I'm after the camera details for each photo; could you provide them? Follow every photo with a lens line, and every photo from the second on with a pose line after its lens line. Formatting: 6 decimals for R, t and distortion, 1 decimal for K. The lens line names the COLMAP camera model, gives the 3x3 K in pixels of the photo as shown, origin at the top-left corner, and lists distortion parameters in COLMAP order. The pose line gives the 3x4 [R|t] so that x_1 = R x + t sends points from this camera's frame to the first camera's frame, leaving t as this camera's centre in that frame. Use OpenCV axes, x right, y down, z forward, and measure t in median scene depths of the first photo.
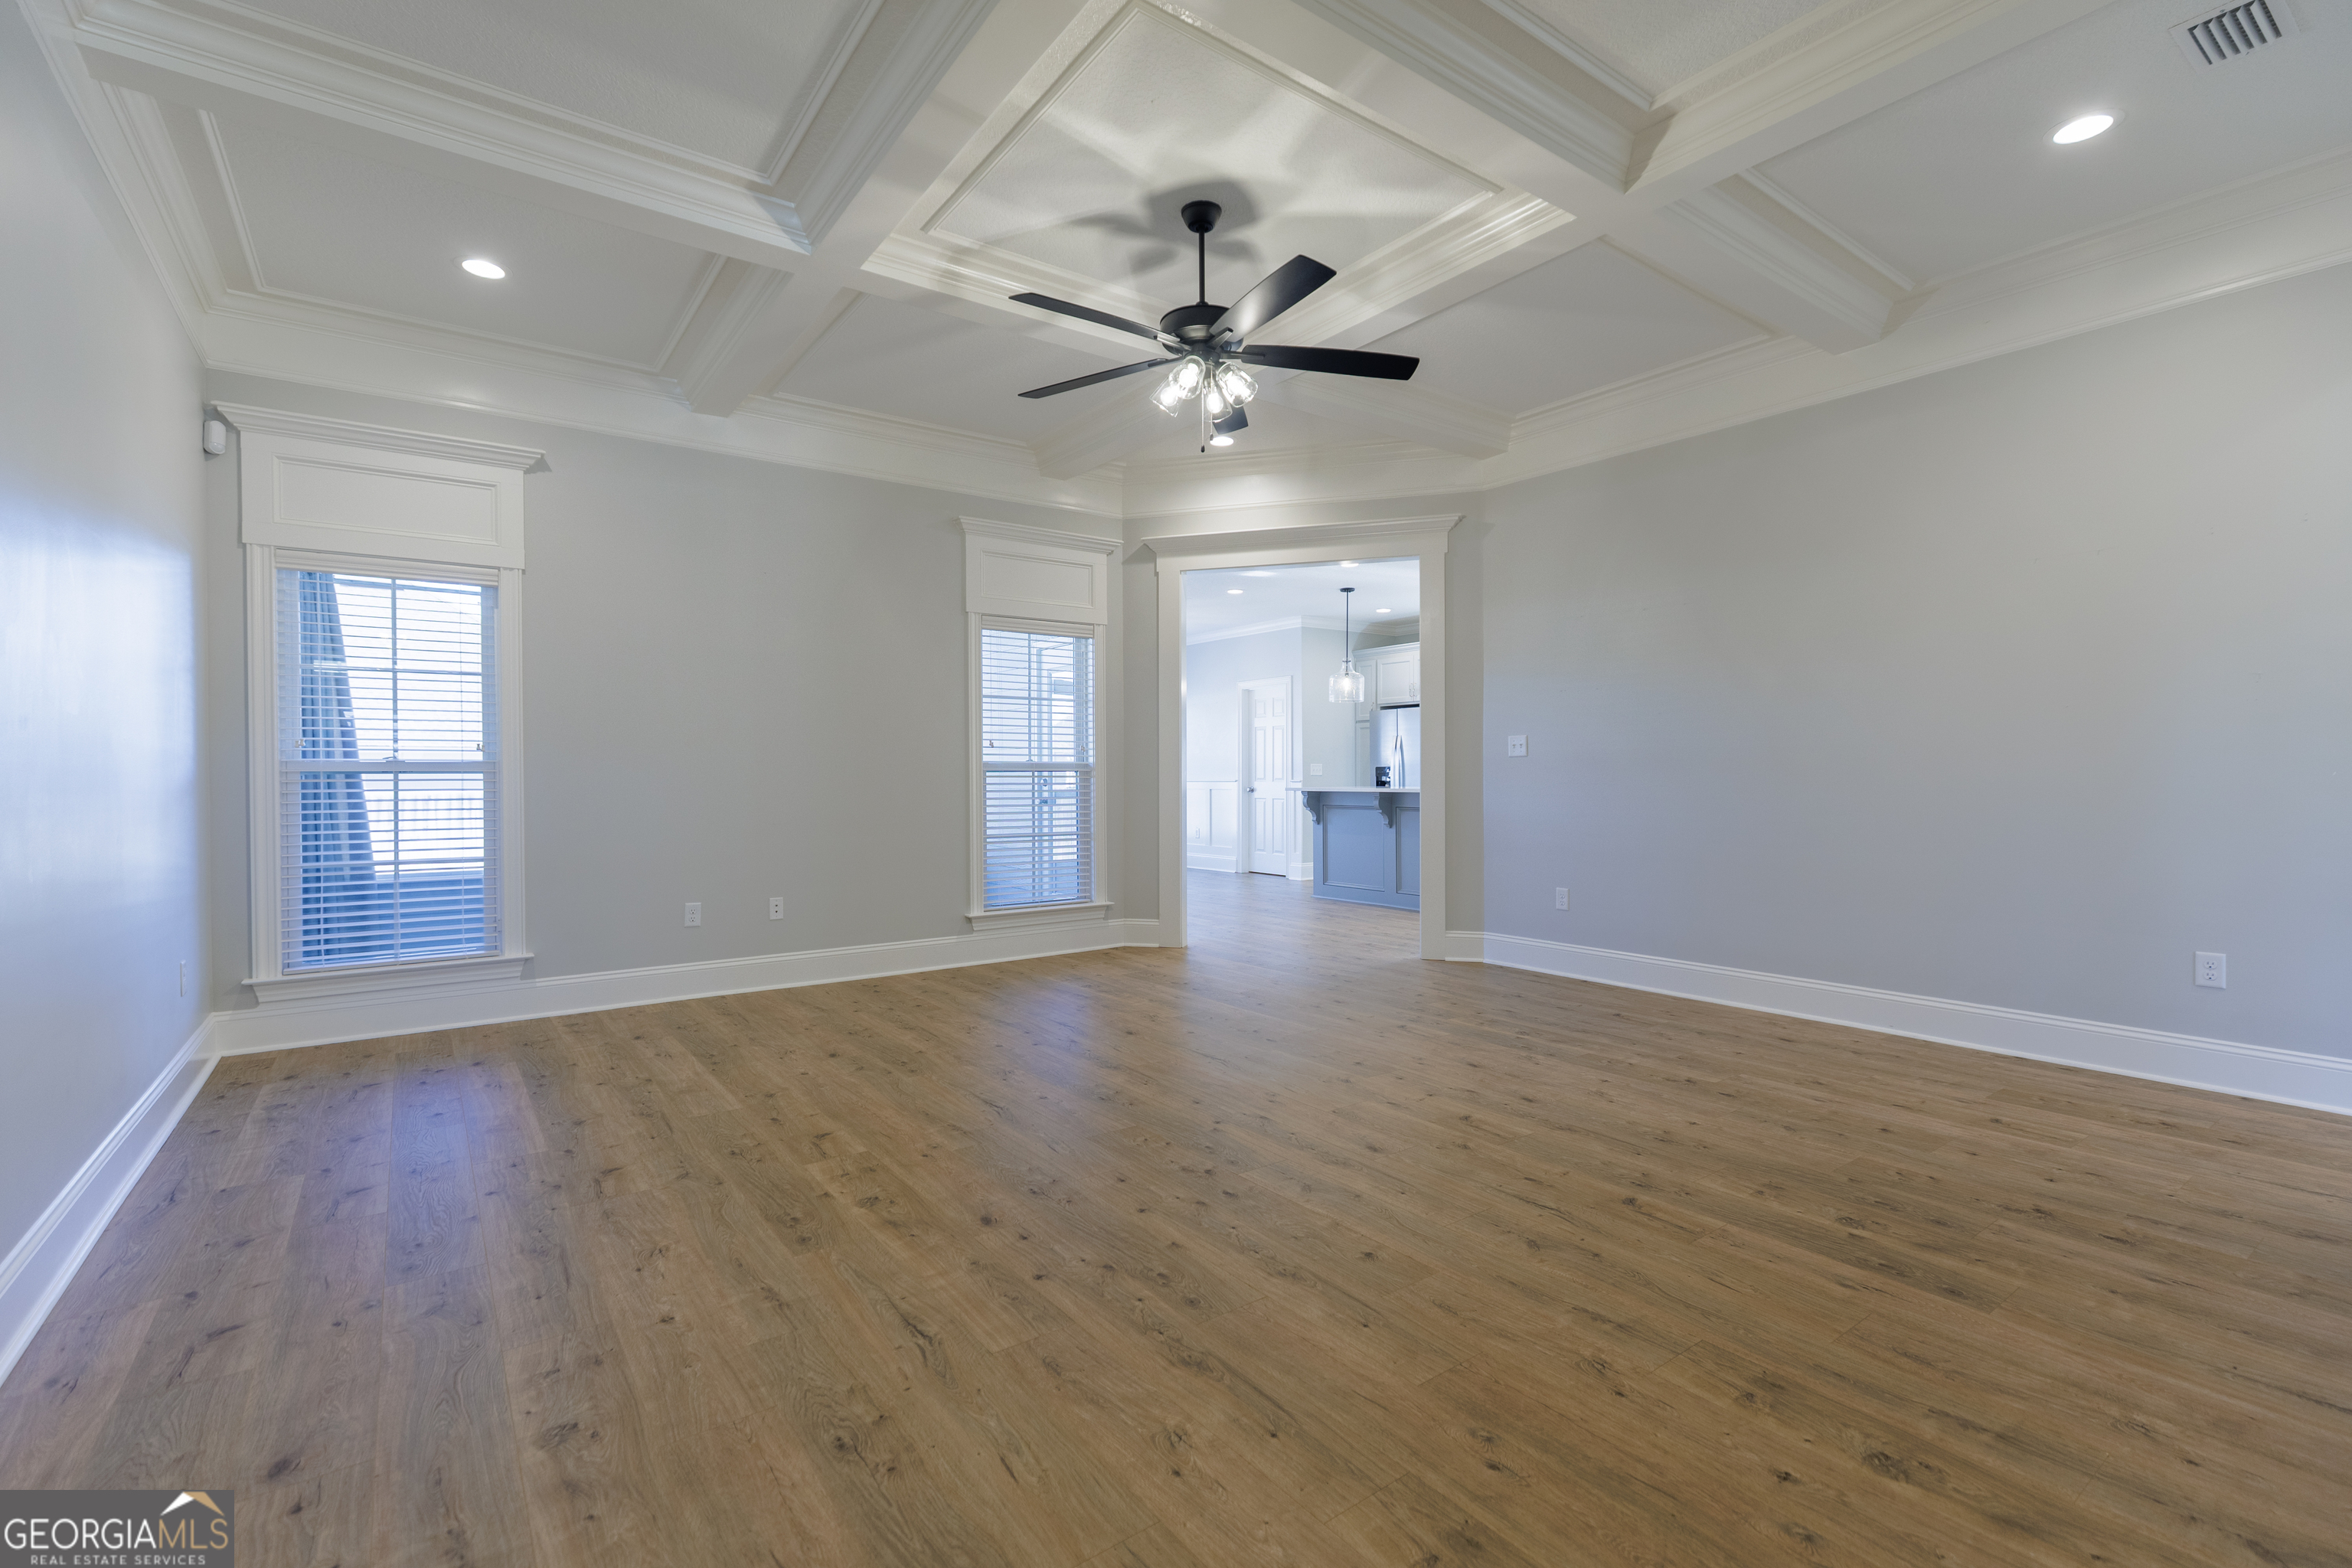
lens RADIAL K [[1043.9, 0, 1174.5], [0, 1043.9, 785.1], [0, 0, 1]] dist [0.003707, -0.000073]
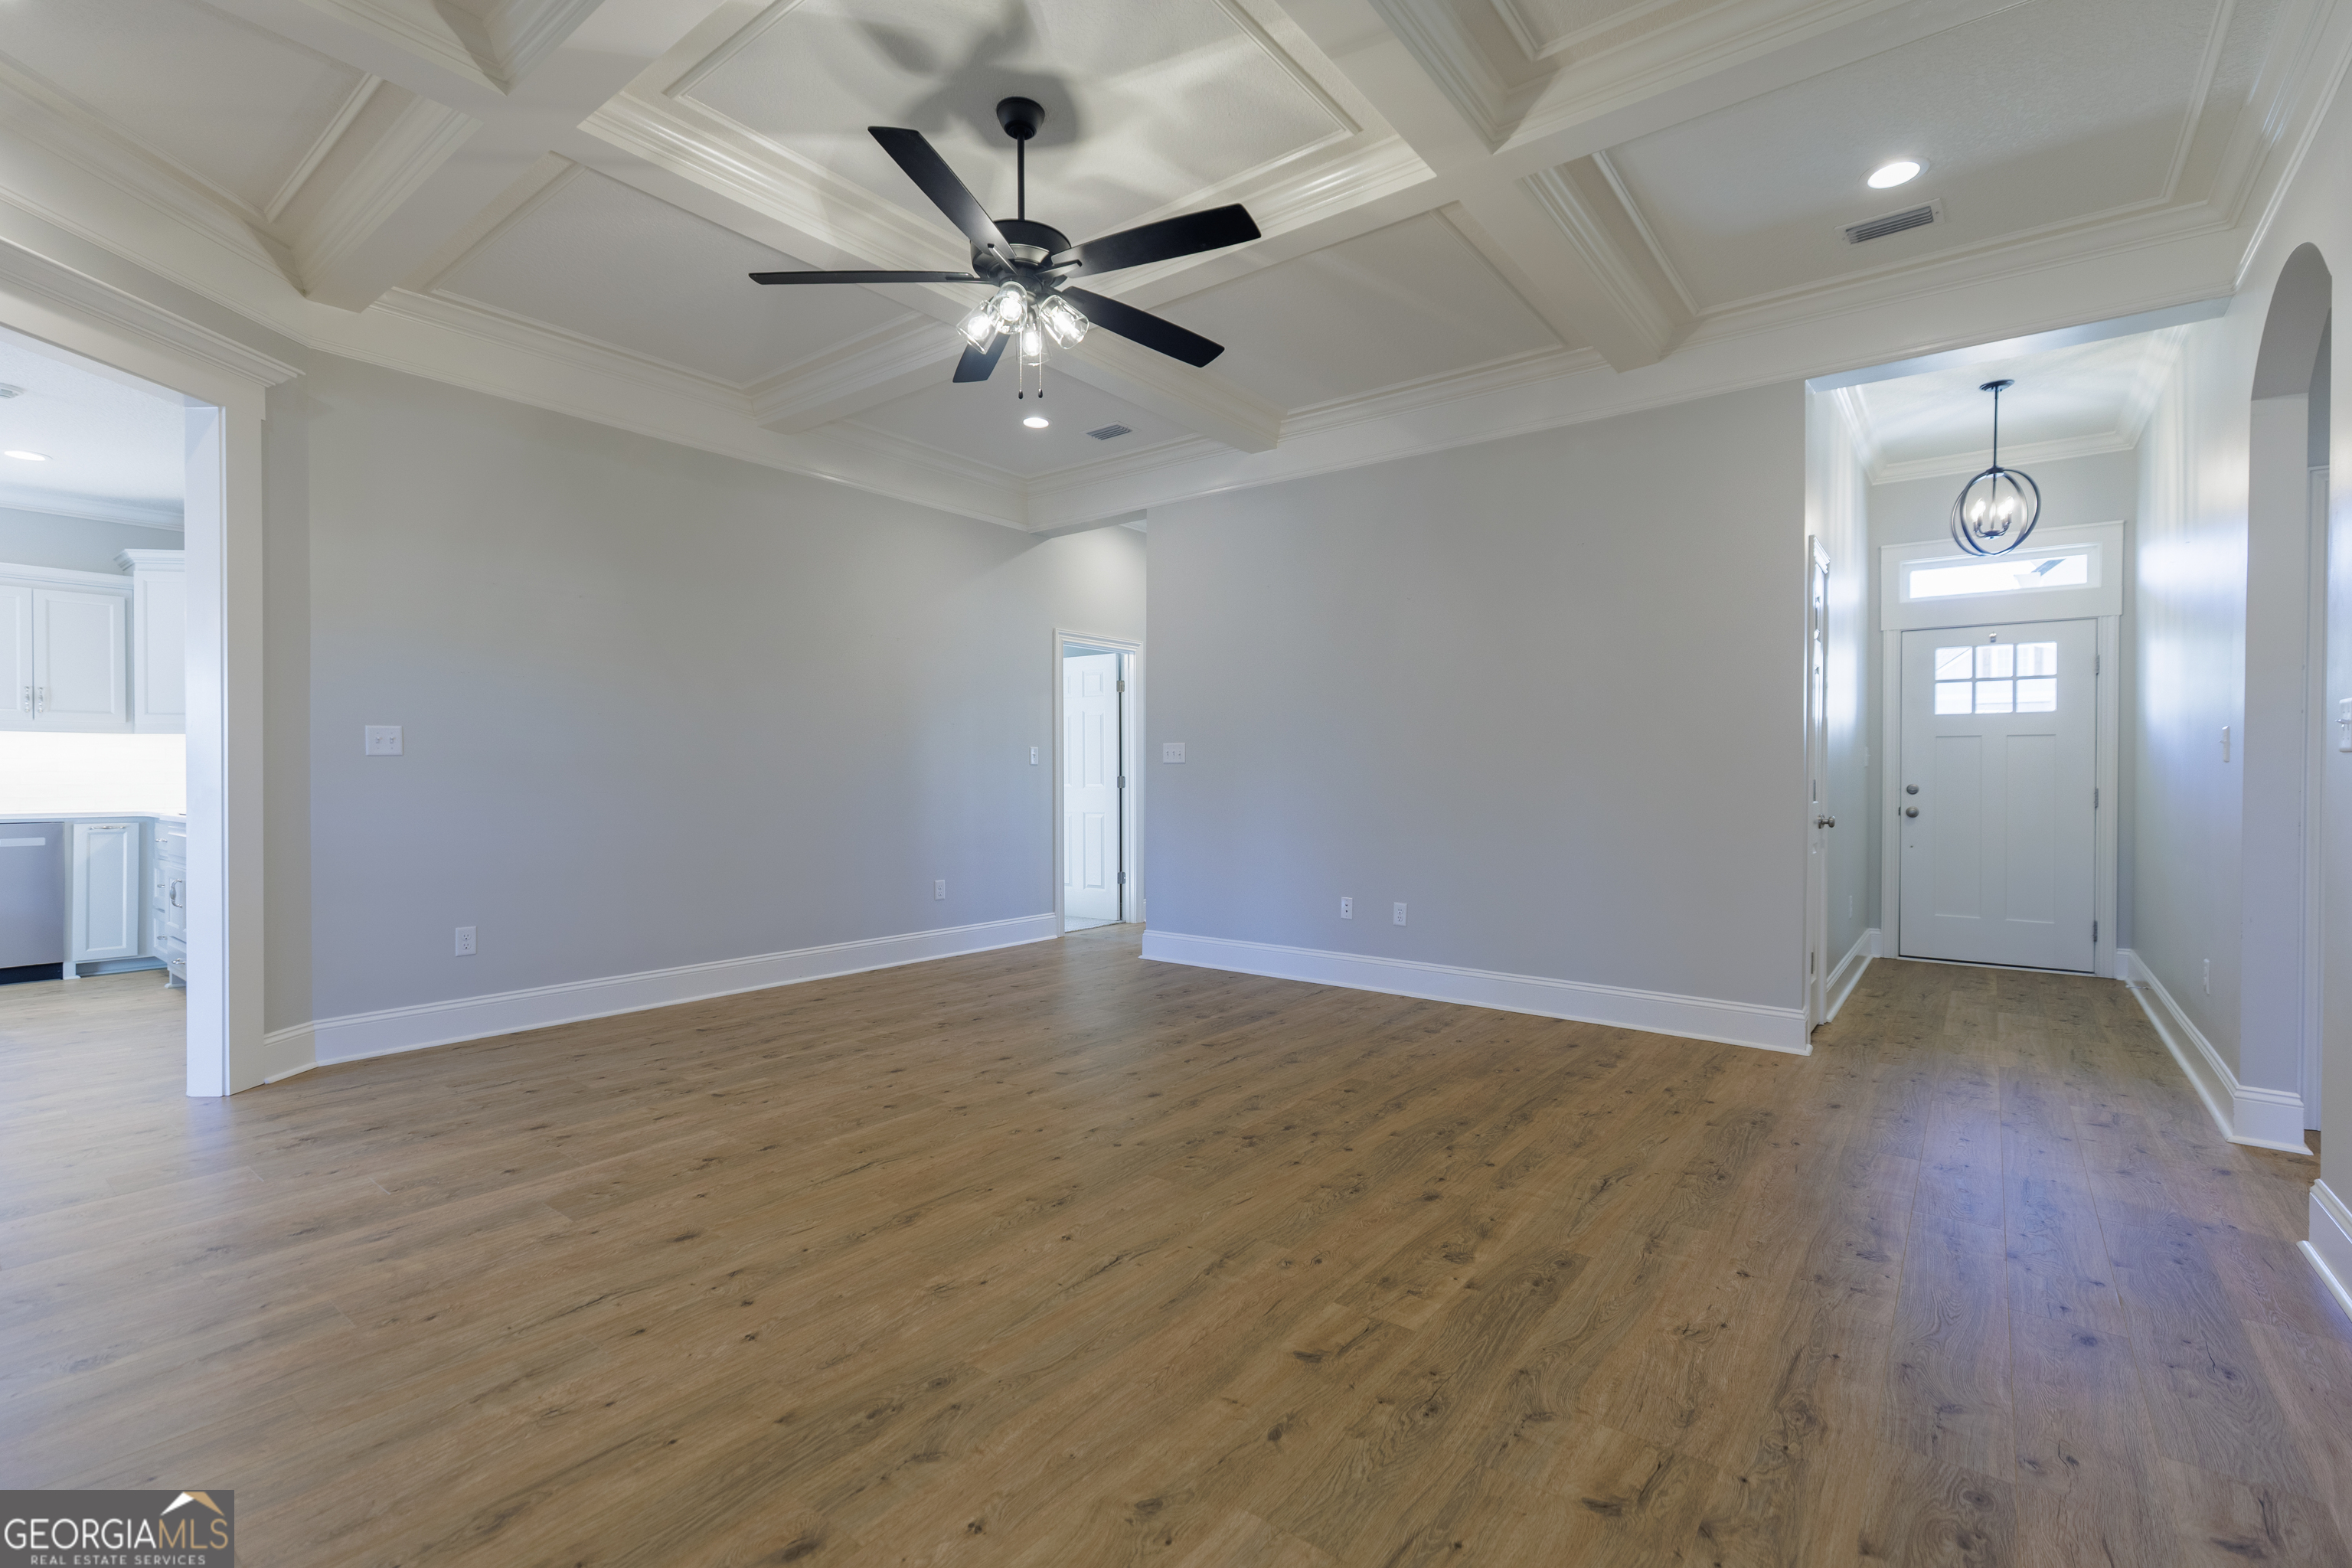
lens RADIAL K [[1043.9, 0, 1174.5], [0, 1043.9, 785.1], [0, 0, 1]] dist [0.003707, -0.000073]
pose [[-0.275576, -0.006091, 0.961260, -0.957403], [0.010466, 0.999902, 0.009336, -0.015236], [-0.961222, 0.012634, -0.275486, 1.302659]]
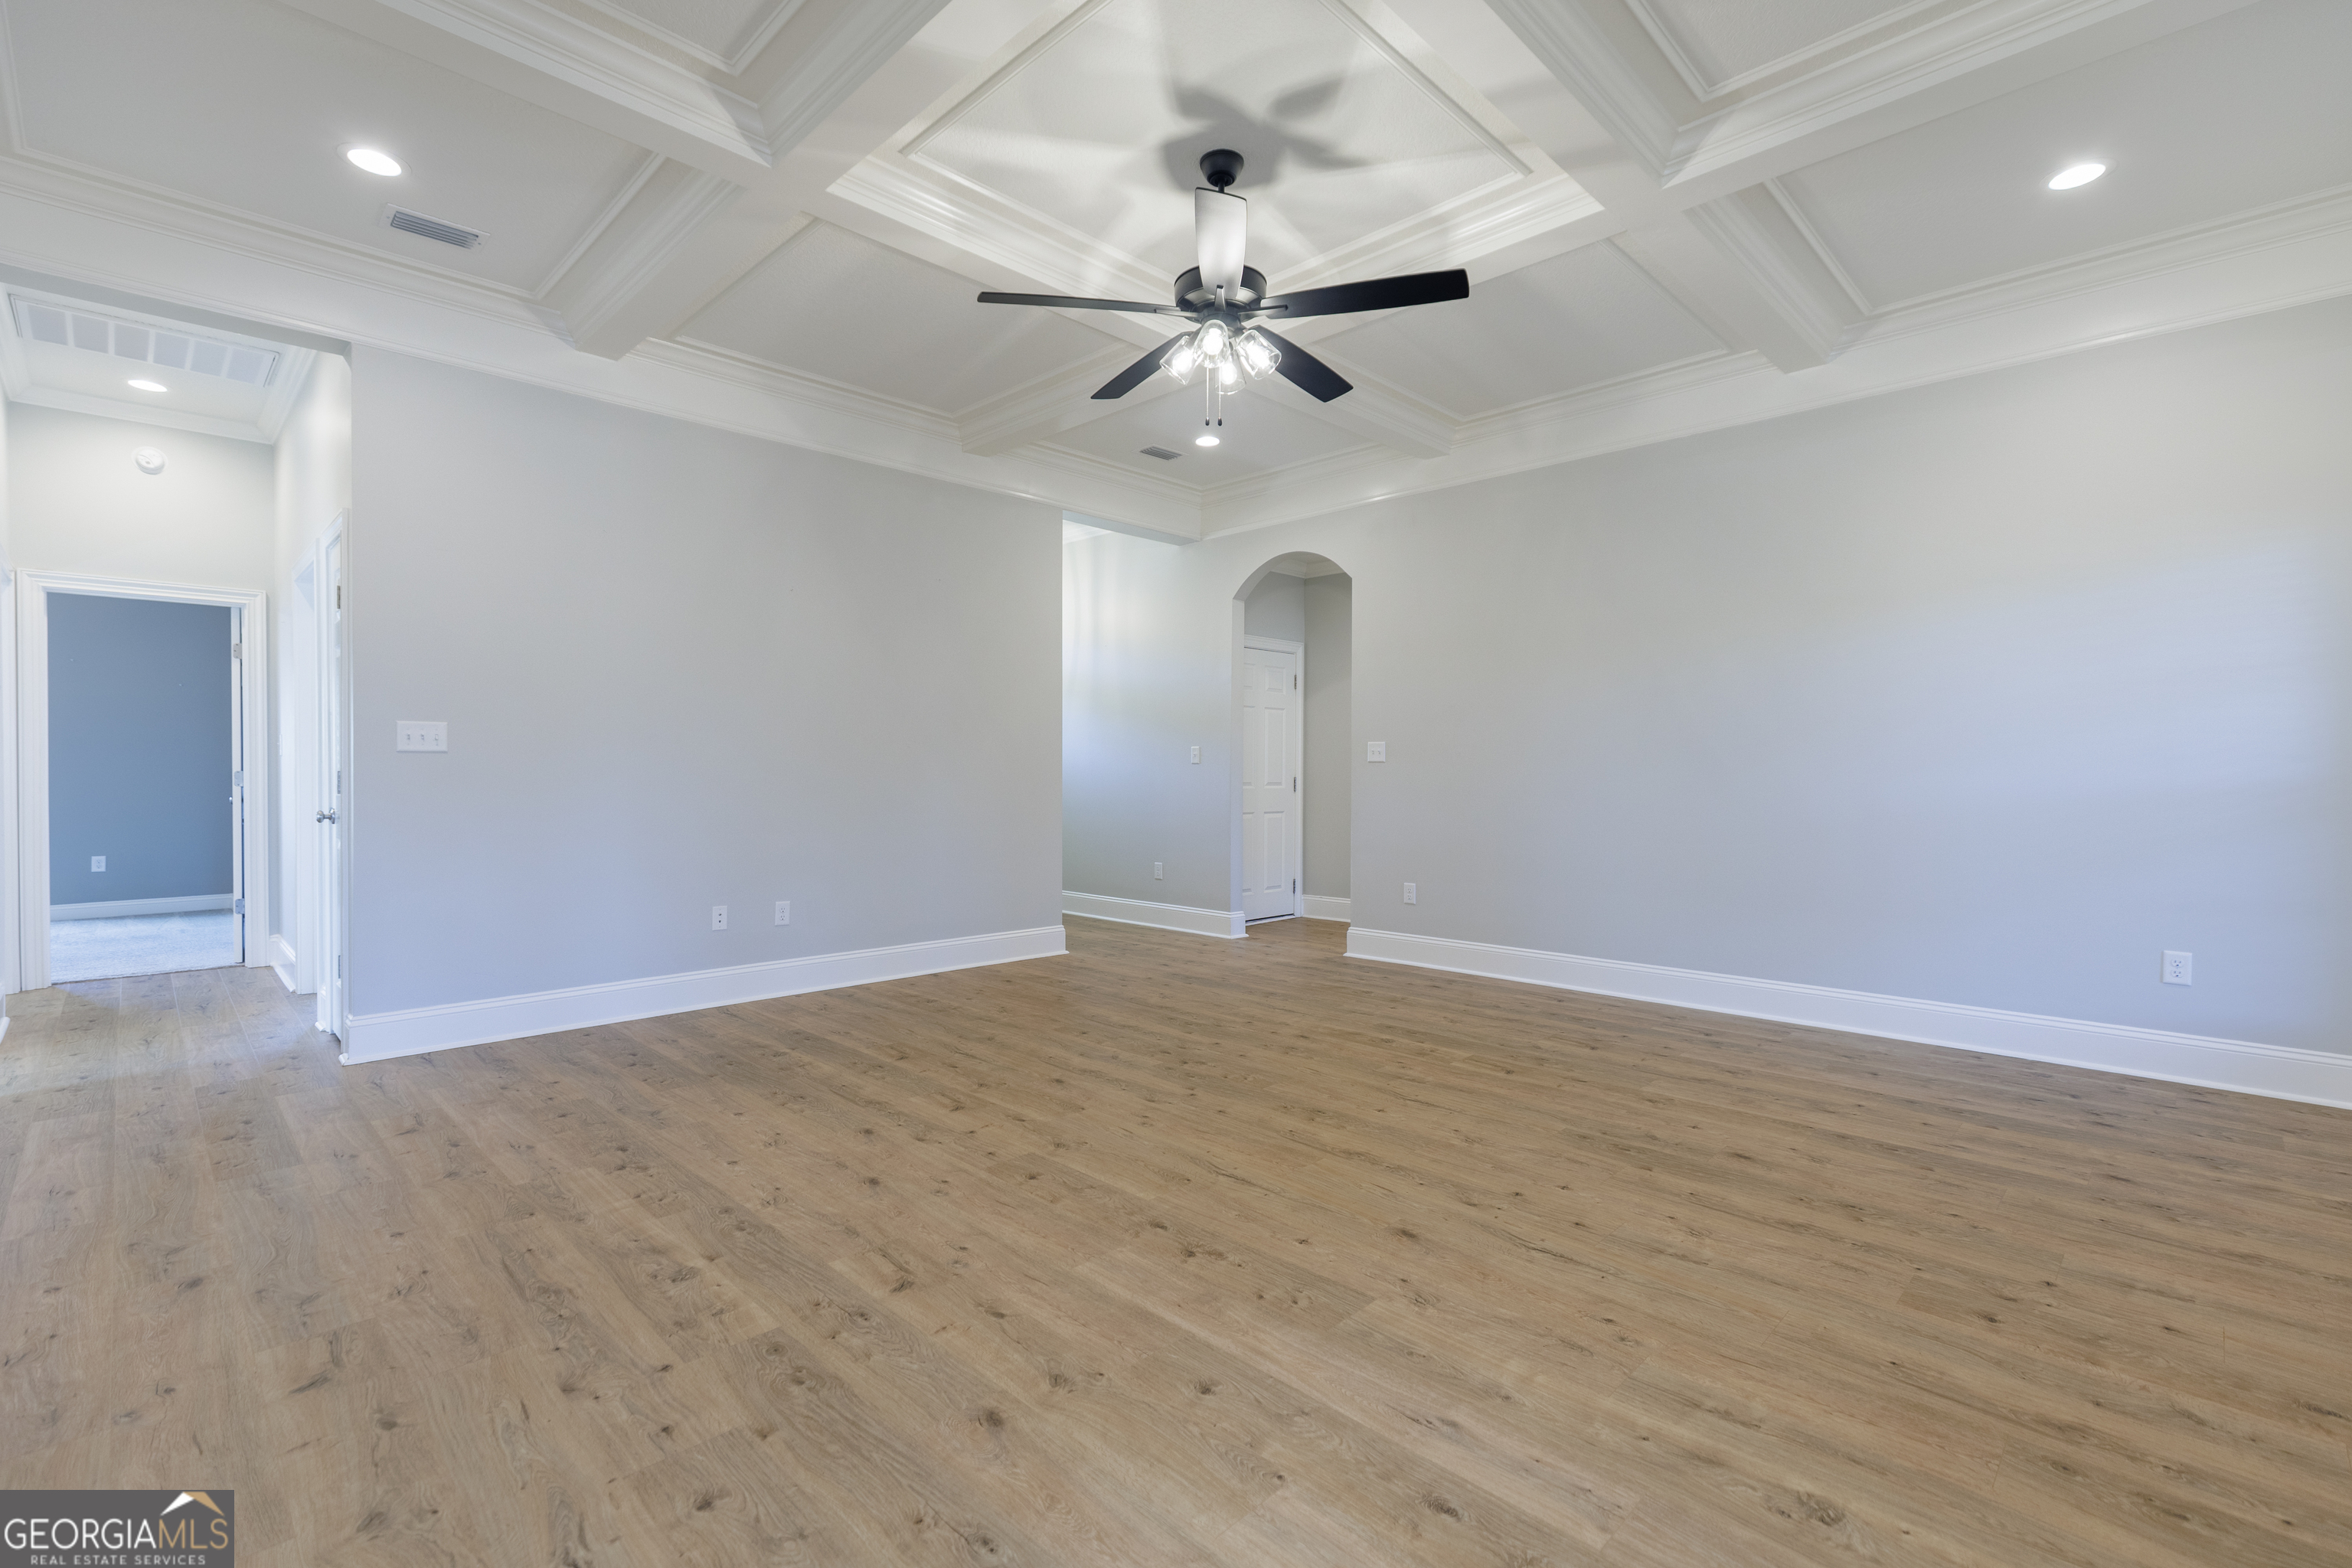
lens RADIAL K [[1043.9, 0, 1174.5], [0, 1043.9, 785.1], [0, 0, 1]] dist [0.003707, -0.000073]
pose [[-0.987761, 0.003910, -0.155927, 0.246503], [-0.000076, 0.999674, 0.025548, -0.030326], [0.155976, 0.025247, -0.987438, 2.227030]]
